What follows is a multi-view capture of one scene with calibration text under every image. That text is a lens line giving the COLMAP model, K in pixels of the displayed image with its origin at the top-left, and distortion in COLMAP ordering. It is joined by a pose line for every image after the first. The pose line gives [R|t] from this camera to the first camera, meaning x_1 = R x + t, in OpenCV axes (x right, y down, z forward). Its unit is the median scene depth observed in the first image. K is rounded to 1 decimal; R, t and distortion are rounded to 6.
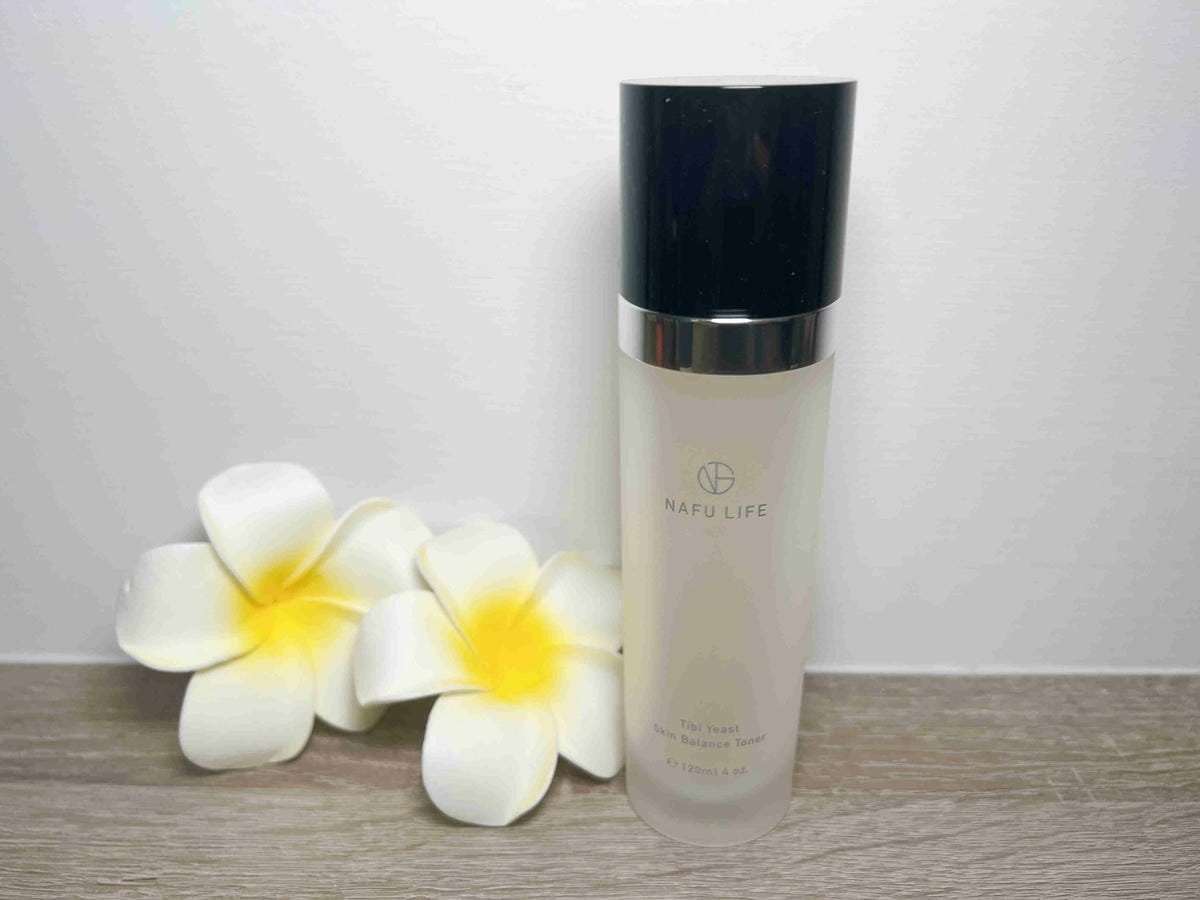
lens RADIAL K [[941.2, 0, 596.9], [0, 941.2, 486.1], [0, 0, 1]] dist [0.010674, -0.037296]
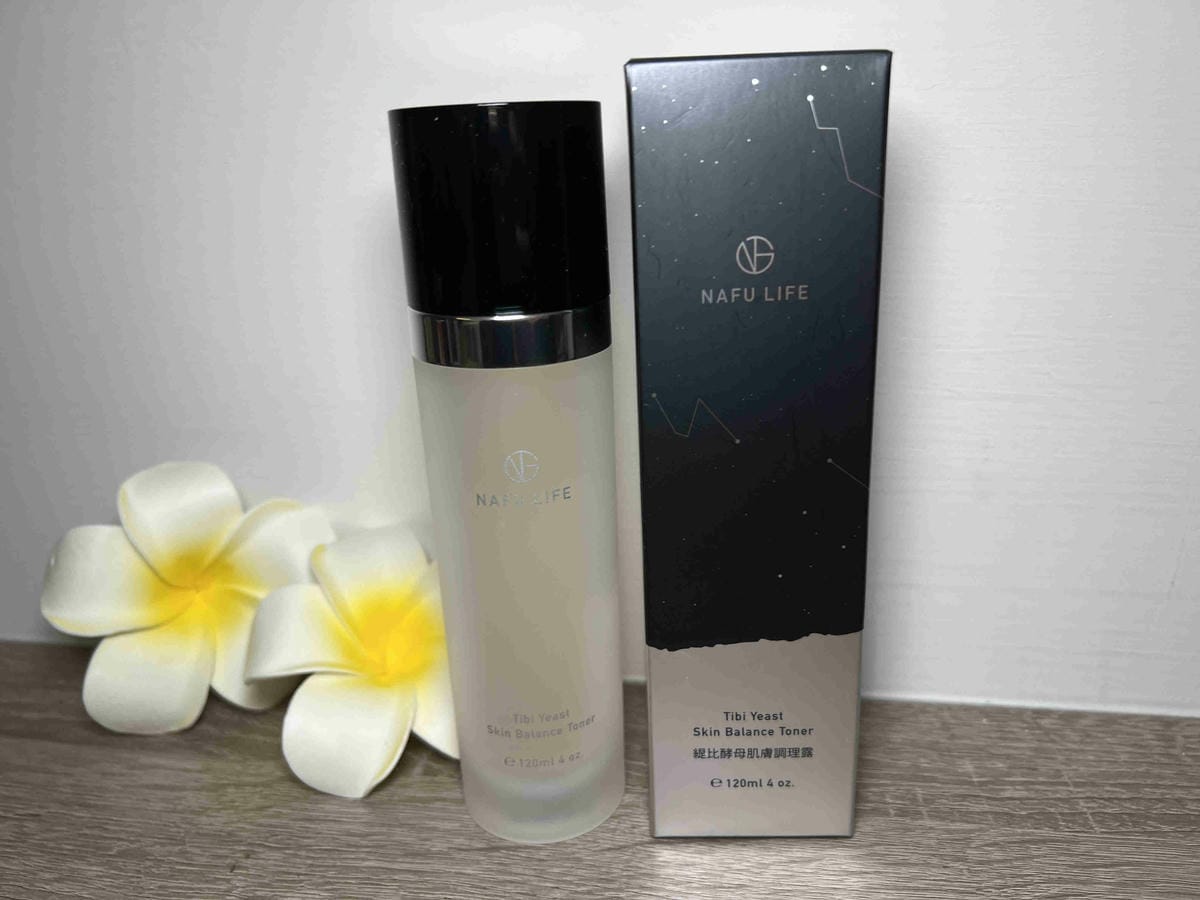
lens RADIAL K [[941.2, 0, 628.8], [0, 941.2, 499.3], [0, 0, 1]] dist [0.010674, -0.037296]
pose [[0.989097, 0.027935, -0.144590, 0.362665], [-0.039199, 0.996364, -0.075650, 0.090718], [0.141951, 0.080493, 0.986596, -0.040034]]
